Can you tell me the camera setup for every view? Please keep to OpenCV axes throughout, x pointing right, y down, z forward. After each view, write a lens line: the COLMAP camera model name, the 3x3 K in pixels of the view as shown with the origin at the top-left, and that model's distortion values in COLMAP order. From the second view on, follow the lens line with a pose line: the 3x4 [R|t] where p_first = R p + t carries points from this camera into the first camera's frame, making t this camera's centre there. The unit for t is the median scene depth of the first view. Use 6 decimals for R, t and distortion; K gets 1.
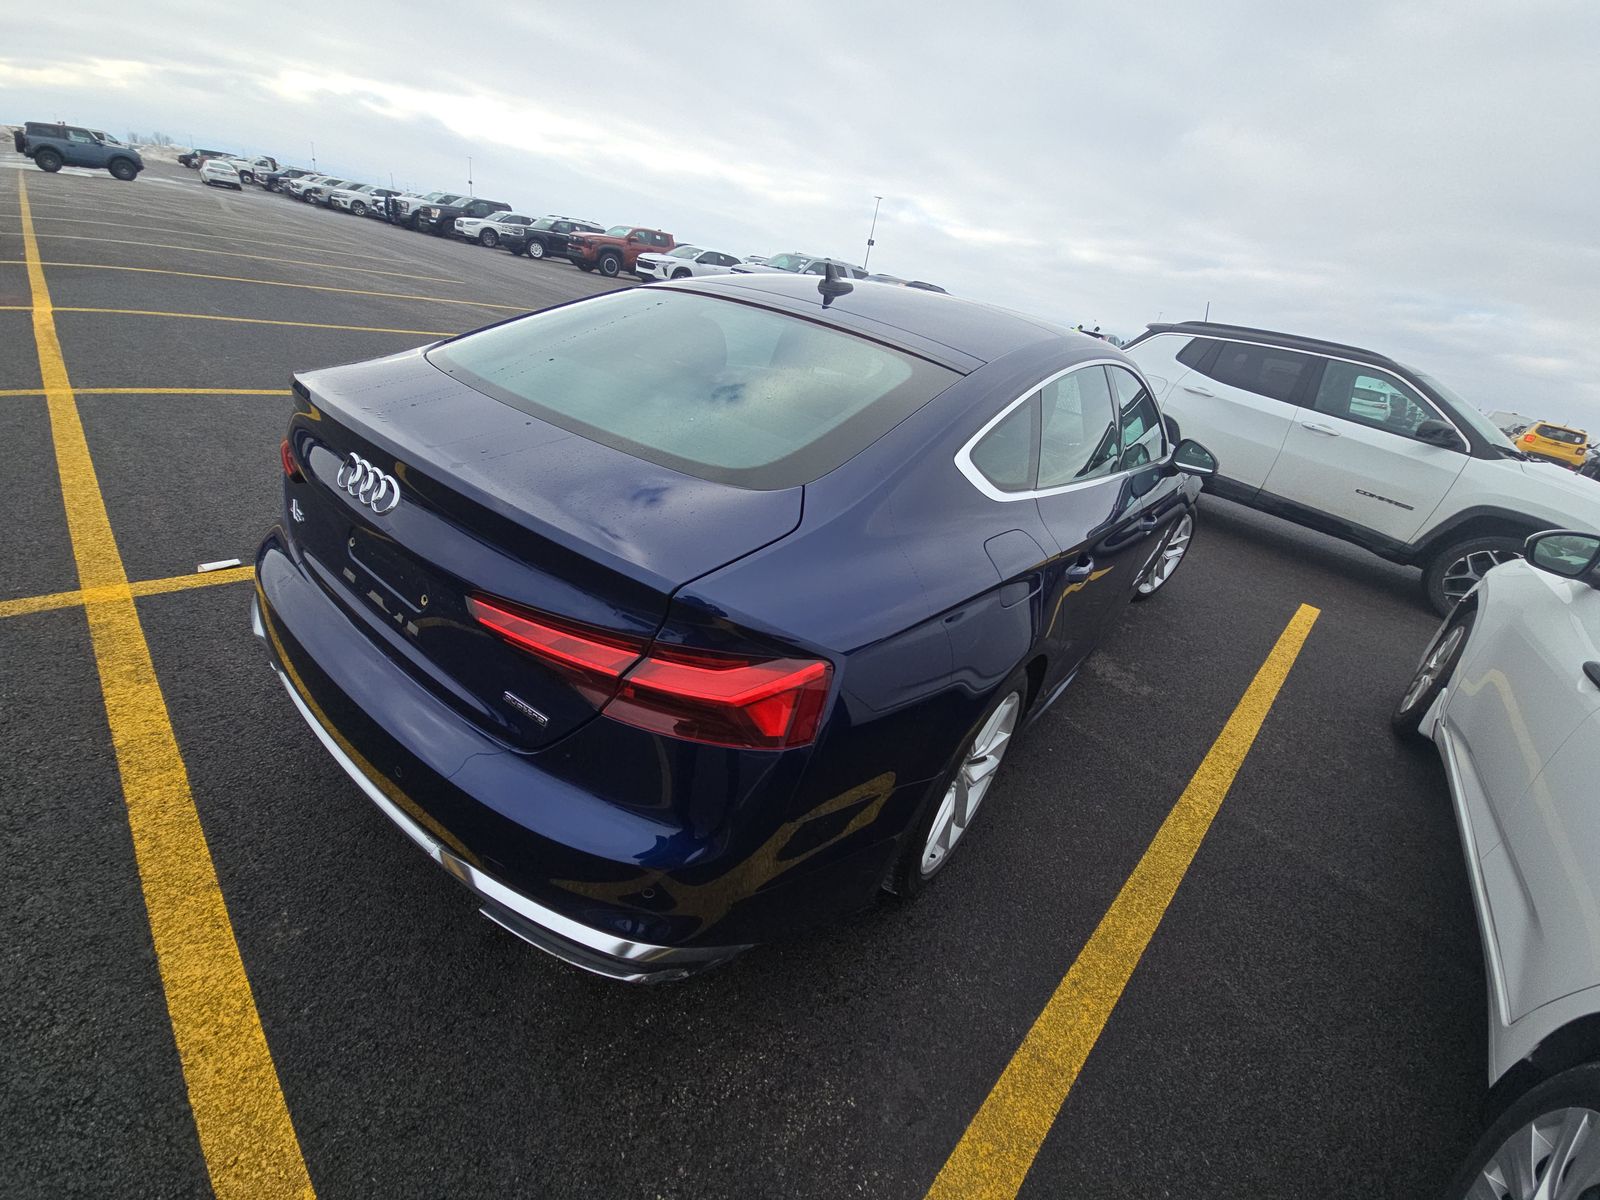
lens RADIAL K [[644.2, 0, 800.0], [0, 644.2, 600.0], [0, 0, 1]] dist [0.063527, -0.035477]
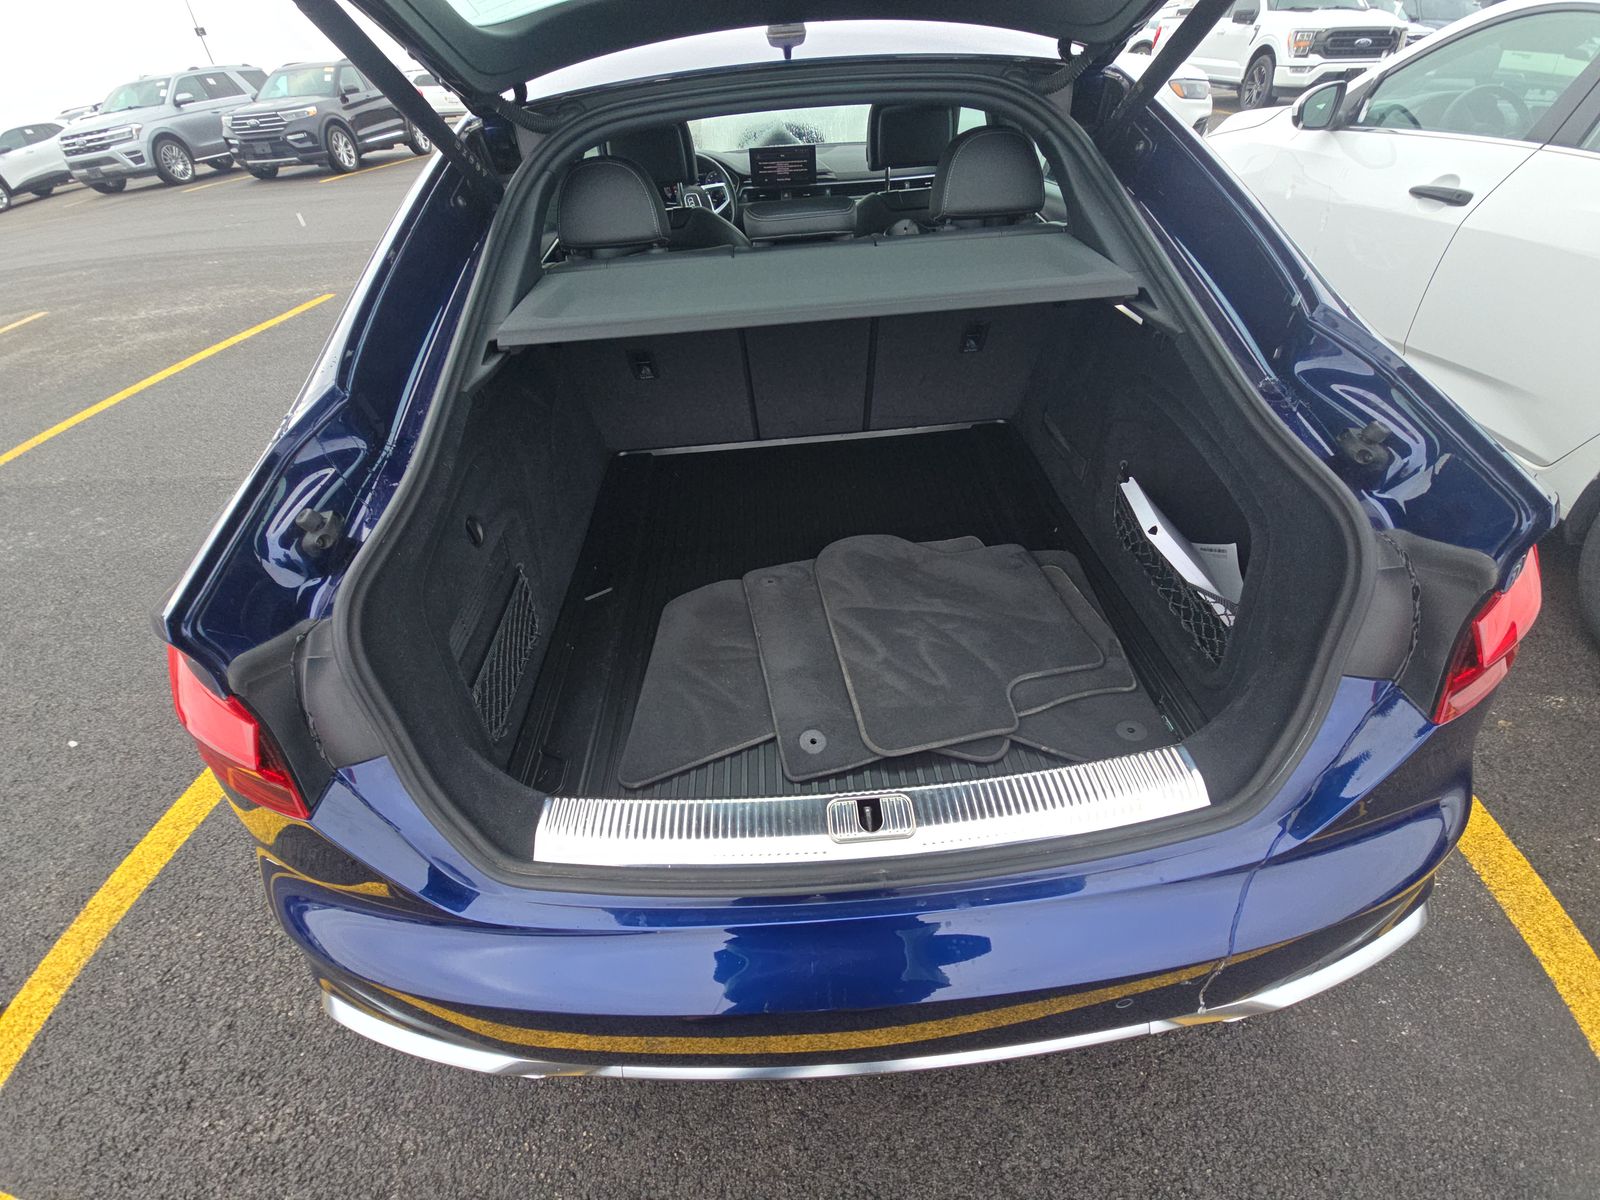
lens RADIAL K [[644.2, 0, 800.0], [0, 644.2, 600.0], [0, 0, 1]] dist [0.063527, -0.035477]
pose [[0.727220, -0.593590, 0.344677, -0.650601], [0.475182, 0.797730, 0.371253, -0.349839], [-0.495331, -0.106198, 0.862188, 0.502915]]
